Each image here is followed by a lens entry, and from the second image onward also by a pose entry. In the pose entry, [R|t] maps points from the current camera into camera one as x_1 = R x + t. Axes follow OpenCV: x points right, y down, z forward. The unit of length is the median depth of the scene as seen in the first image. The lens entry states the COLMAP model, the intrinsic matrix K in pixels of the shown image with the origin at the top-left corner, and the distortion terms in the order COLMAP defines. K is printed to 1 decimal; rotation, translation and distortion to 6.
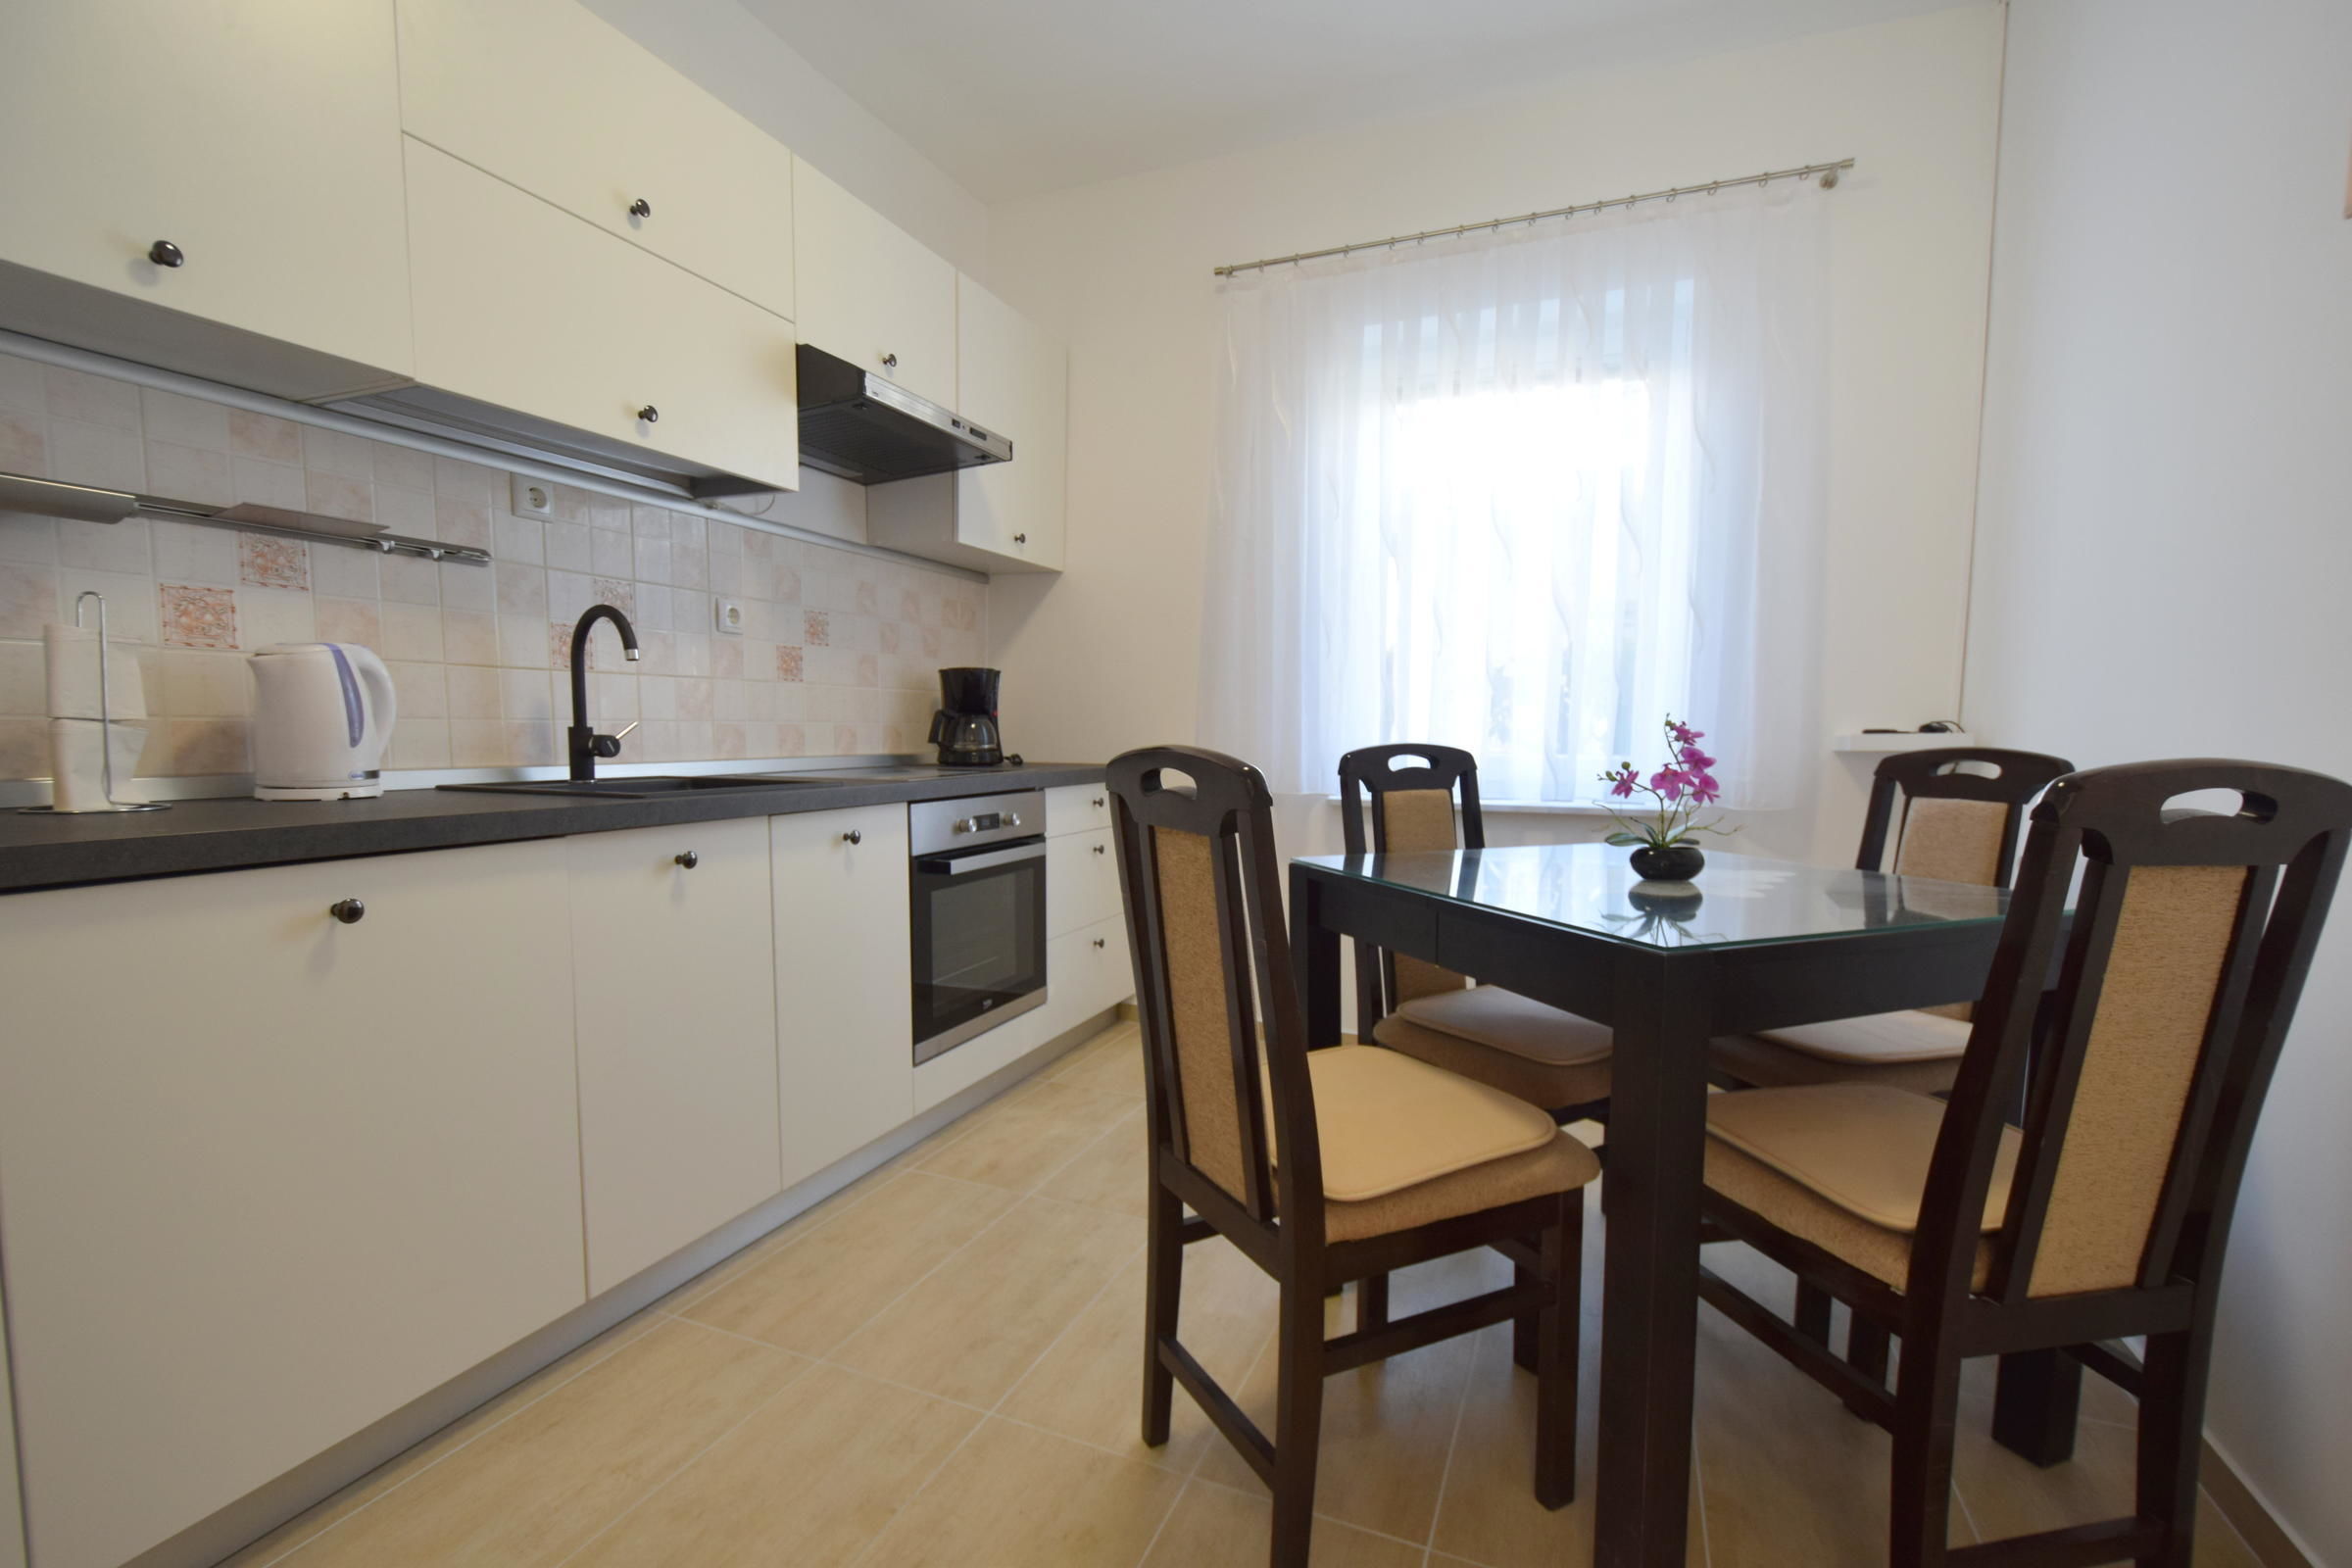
lens RADIAL K [[1022.5, 0, 1185.6], [0, 1022.5, 822.7], [0, 0, 1]] dist [0.013022, -0.013506]
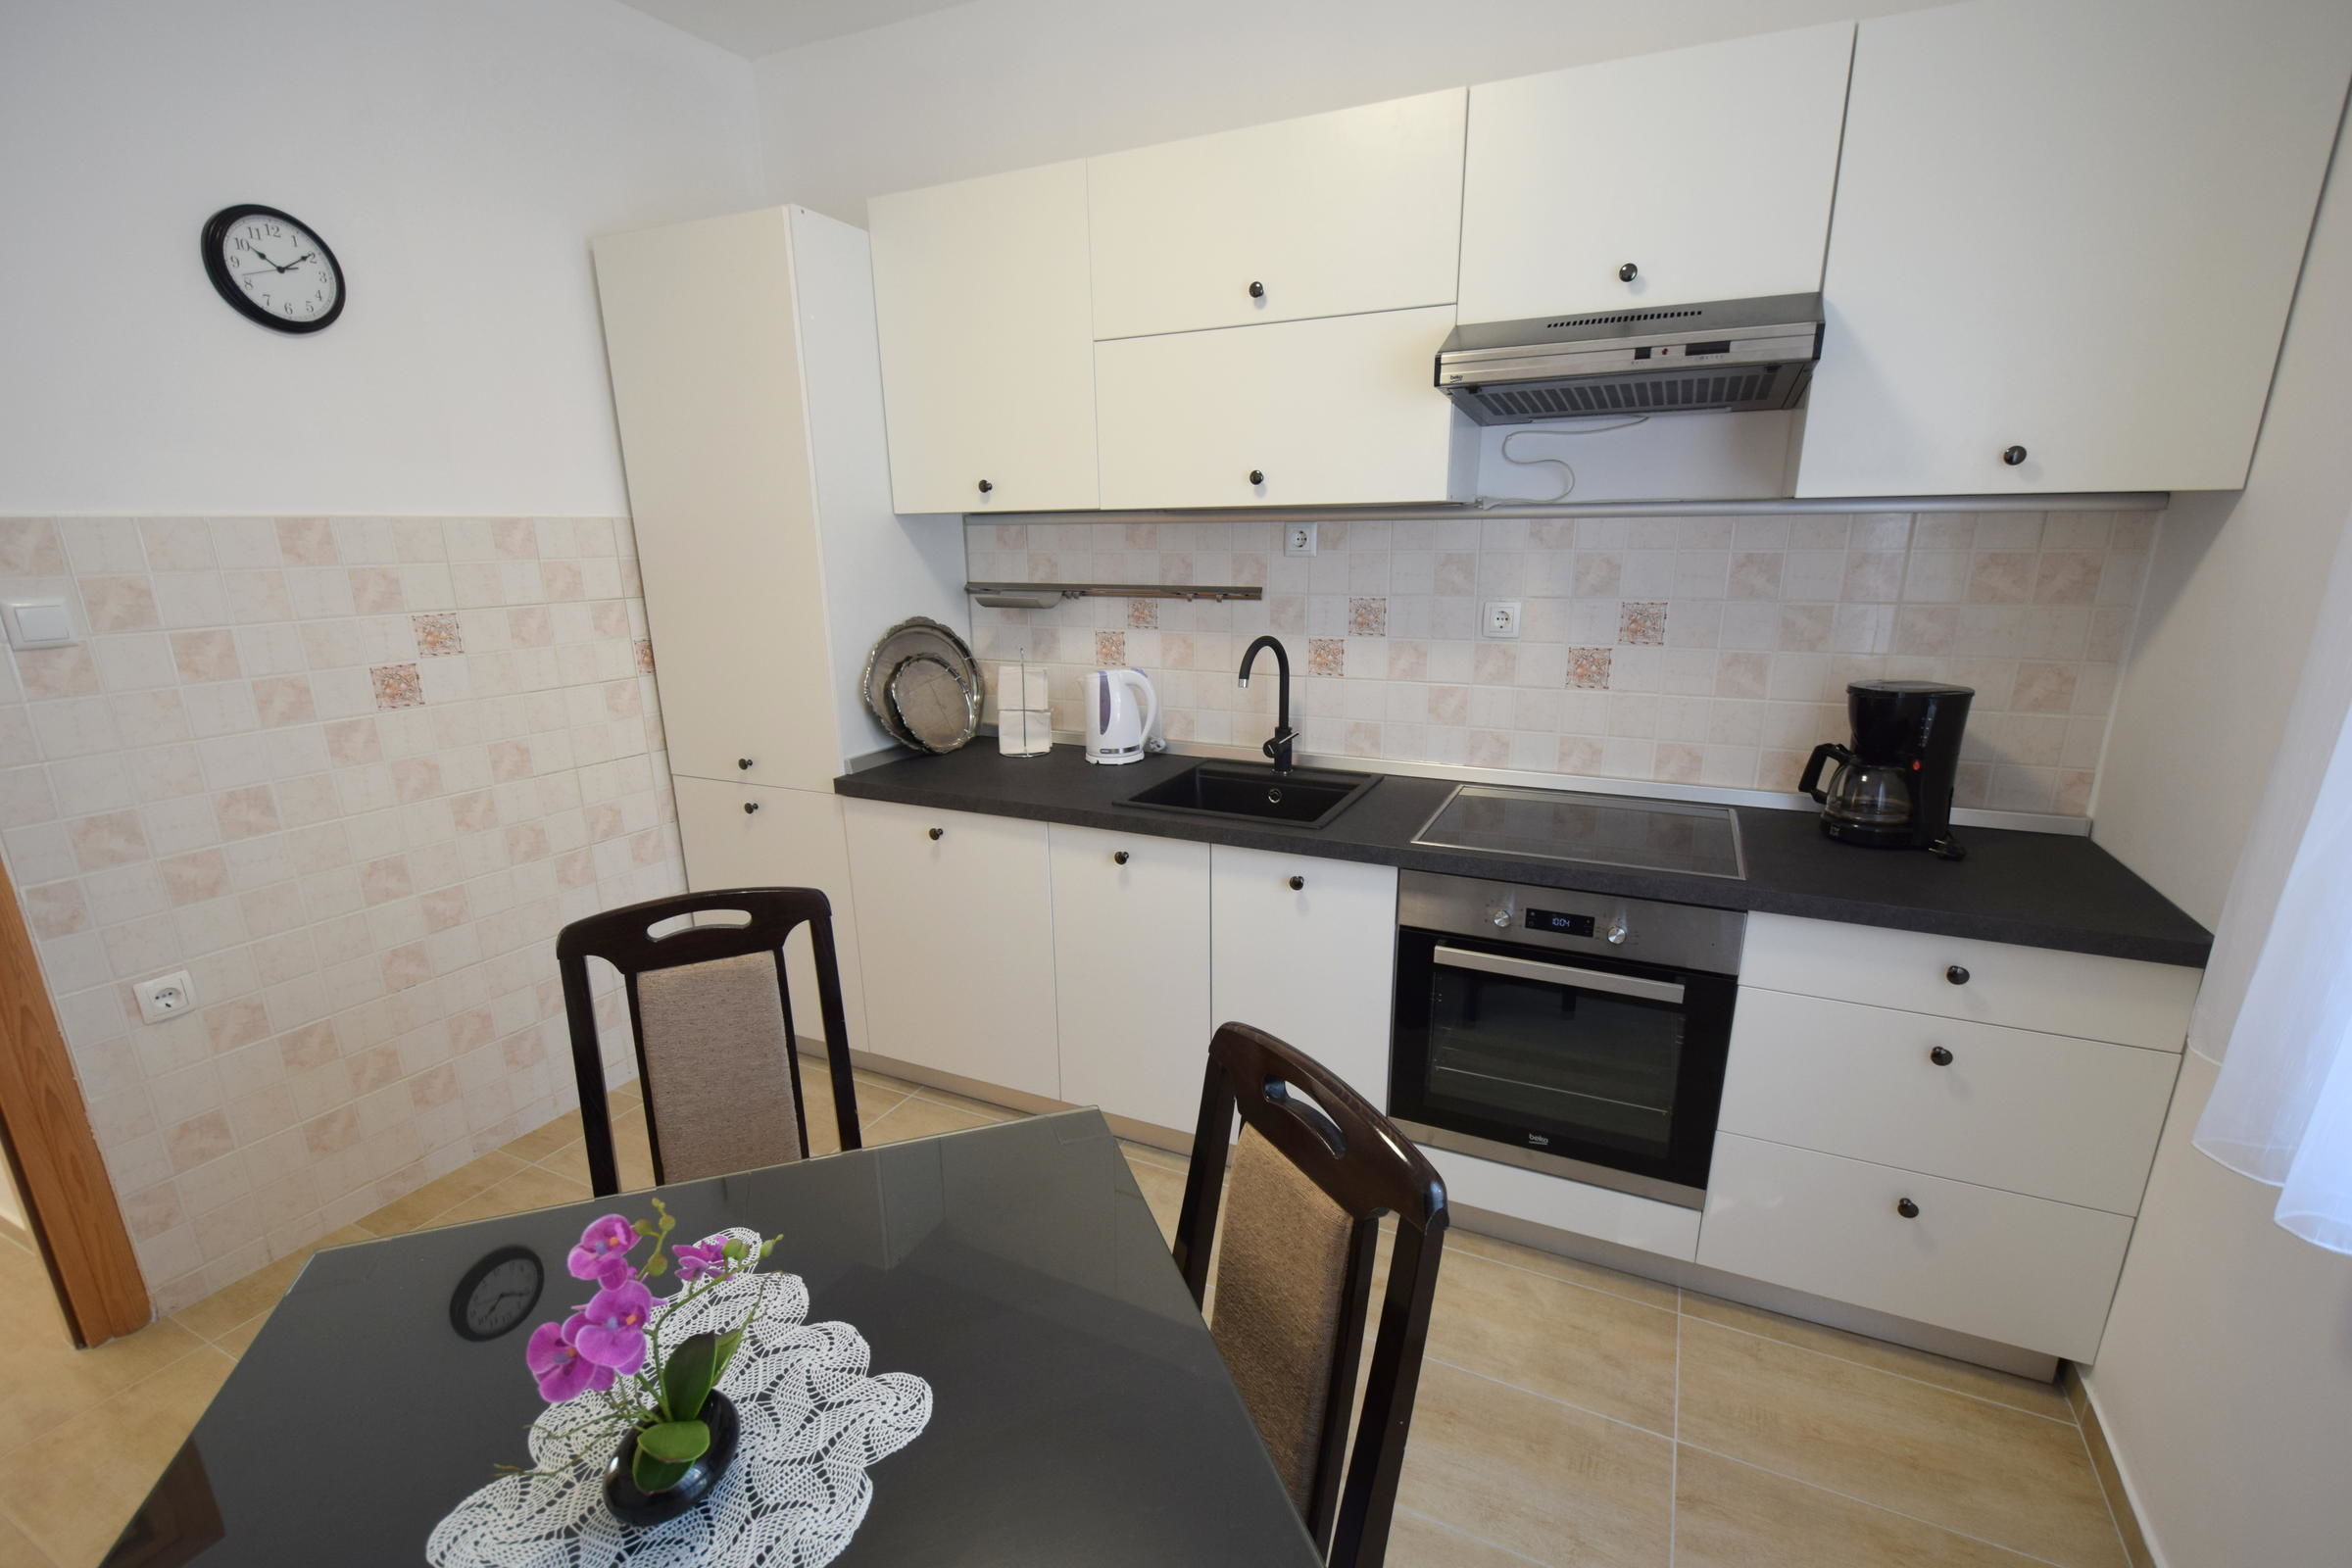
lens RADIAL K [[1000.2, 0, 1180.6], [0, 1000.2, 814.3], [0, 0, 1]] dist [0.002666, -0.005914]
pose [[-0.050639, 0.263043, -0.963454, 0.548145], [-0.083284, 0.960220, 0.266537, -0.271928], [0.995238, 0.093738, -0.026717, 0.813455]]
